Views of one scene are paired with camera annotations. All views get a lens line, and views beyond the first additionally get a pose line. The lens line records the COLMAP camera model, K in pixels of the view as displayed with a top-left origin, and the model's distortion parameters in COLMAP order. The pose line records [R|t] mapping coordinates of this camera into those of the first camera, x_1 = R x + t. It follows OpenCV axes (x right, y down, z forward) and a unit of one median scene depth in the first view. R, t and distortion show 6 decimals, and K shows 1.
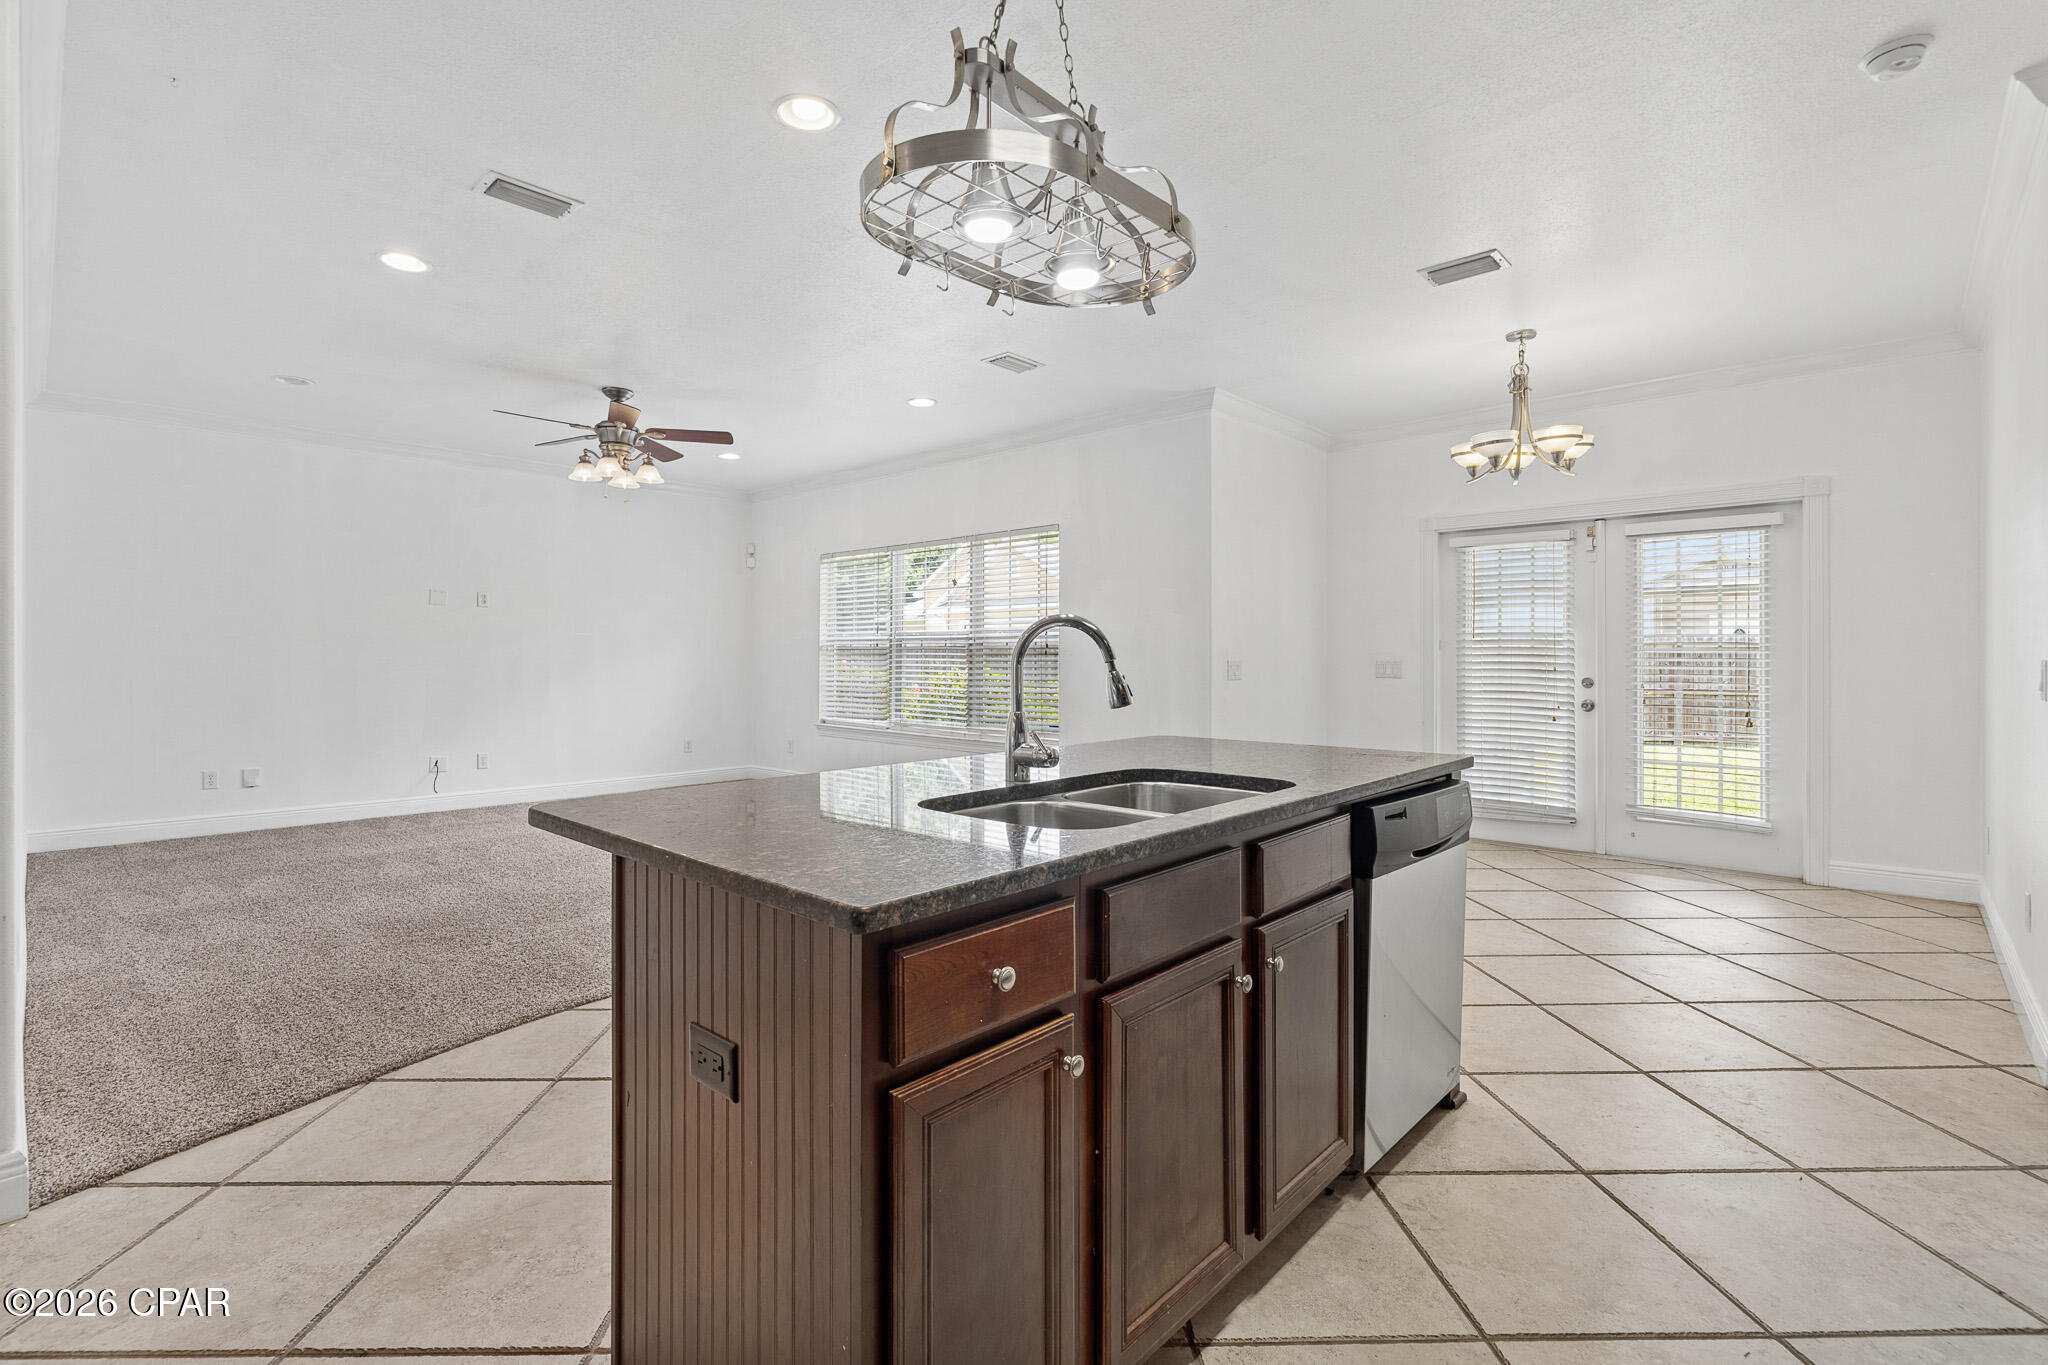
lens RADIAL K [[936.0, 0, 990.3], [0, 936.0, 650.0], [0, 0, 1]] dist [0.001594, 0.000896]
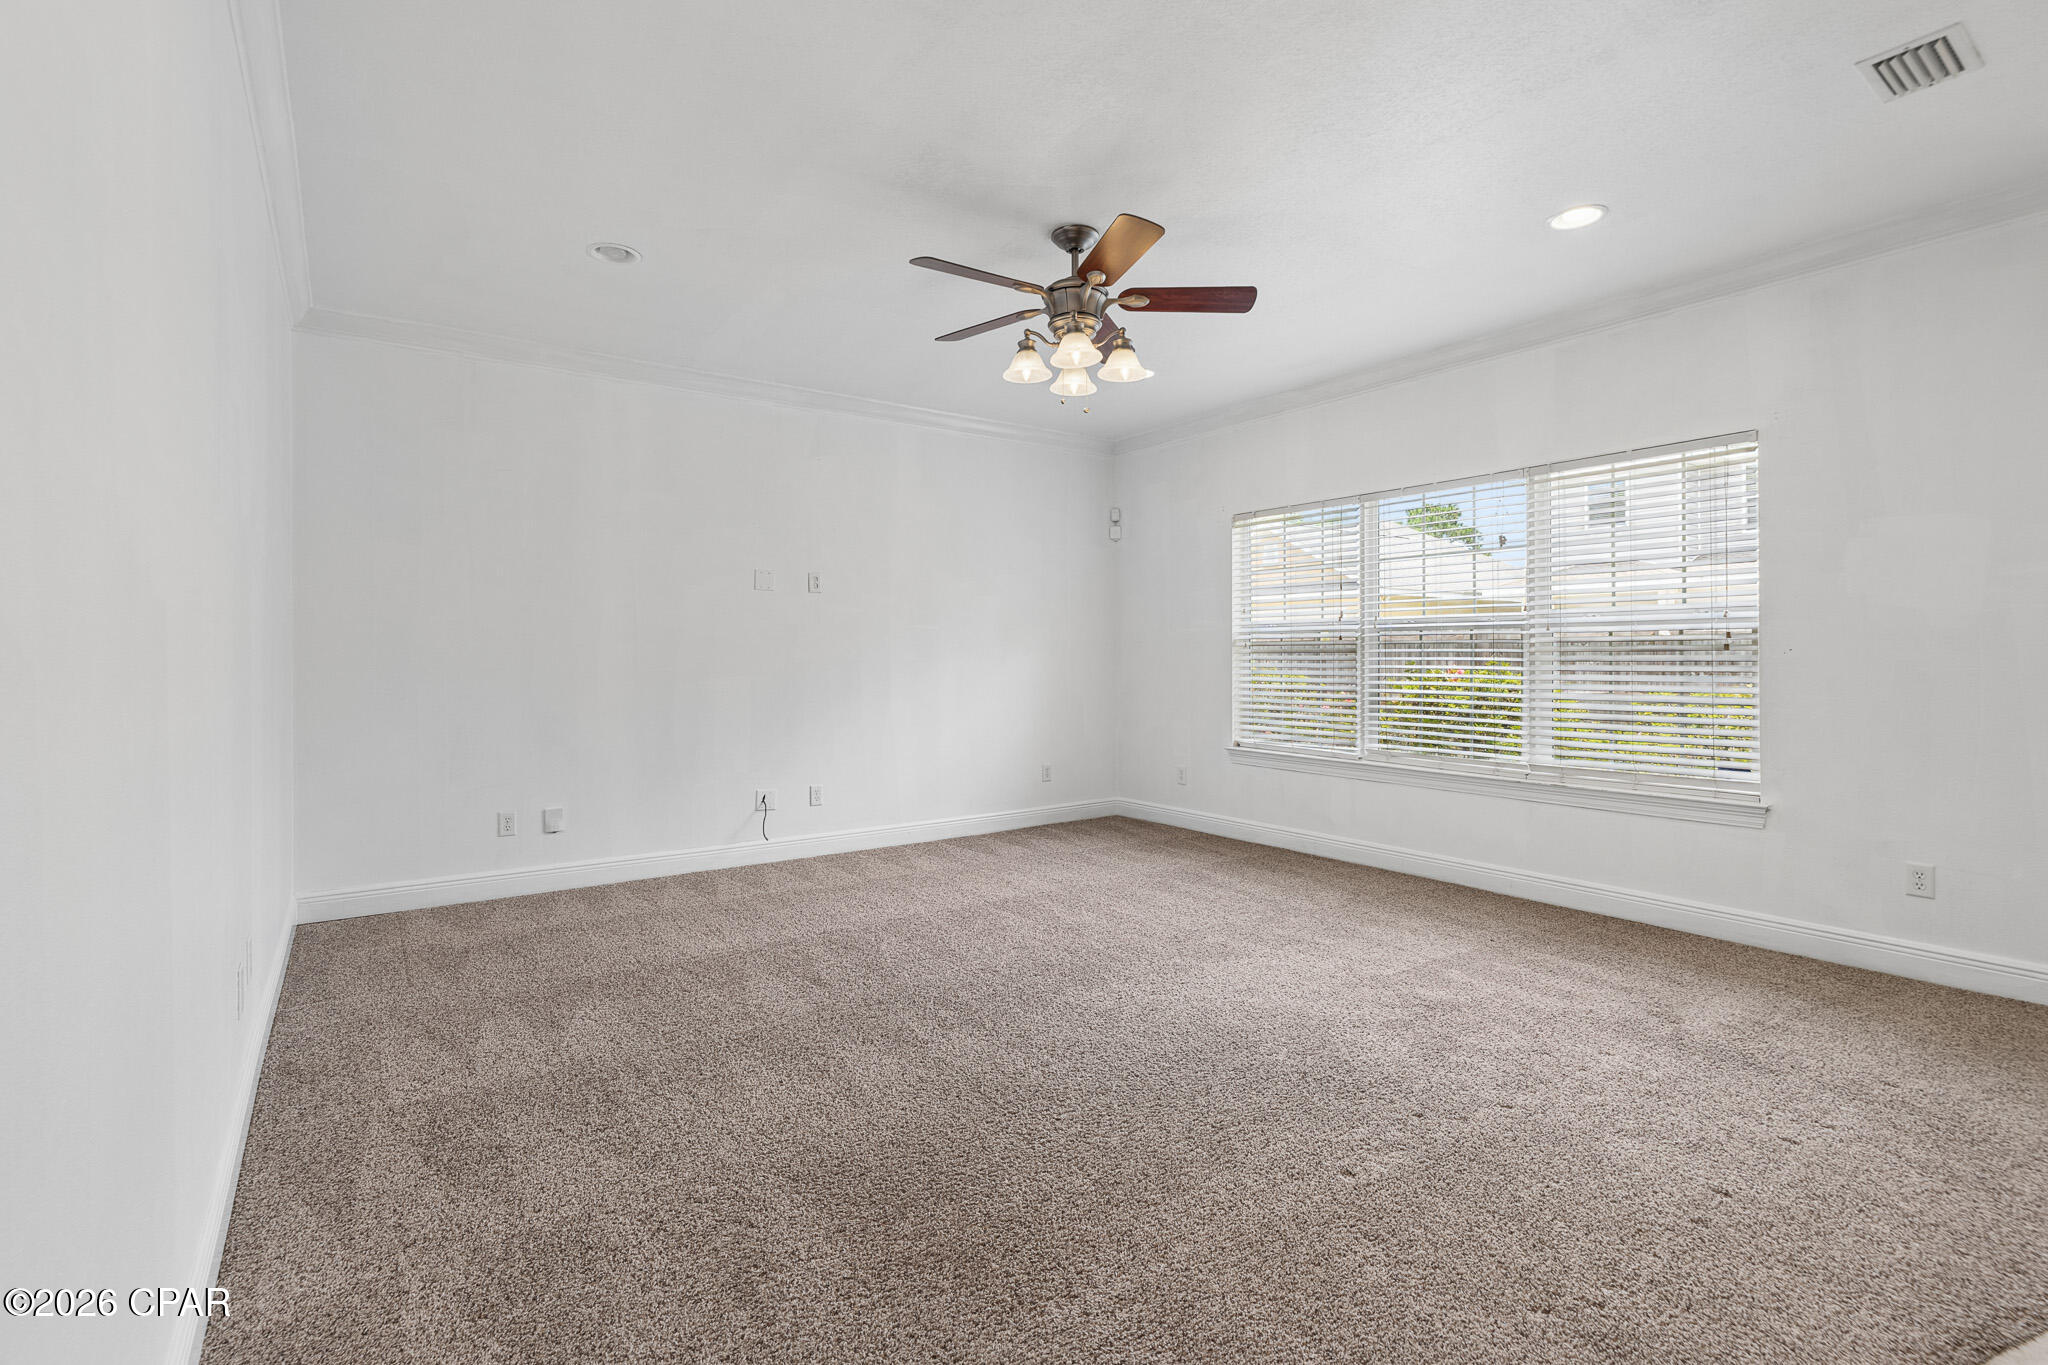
lens RADIAL K [[936.0, 0, 990.5], [0, 936.0, 645.2], [0, 0, 1]] dist [0.001594, 0.000896]
pose [[0.979631, -0.008304, -0.200636, -0.283315], [0.008167, 0.999966, -0.001511, -0.001236], [0.200642, -0.000158, 0.979665, 0.322481]]
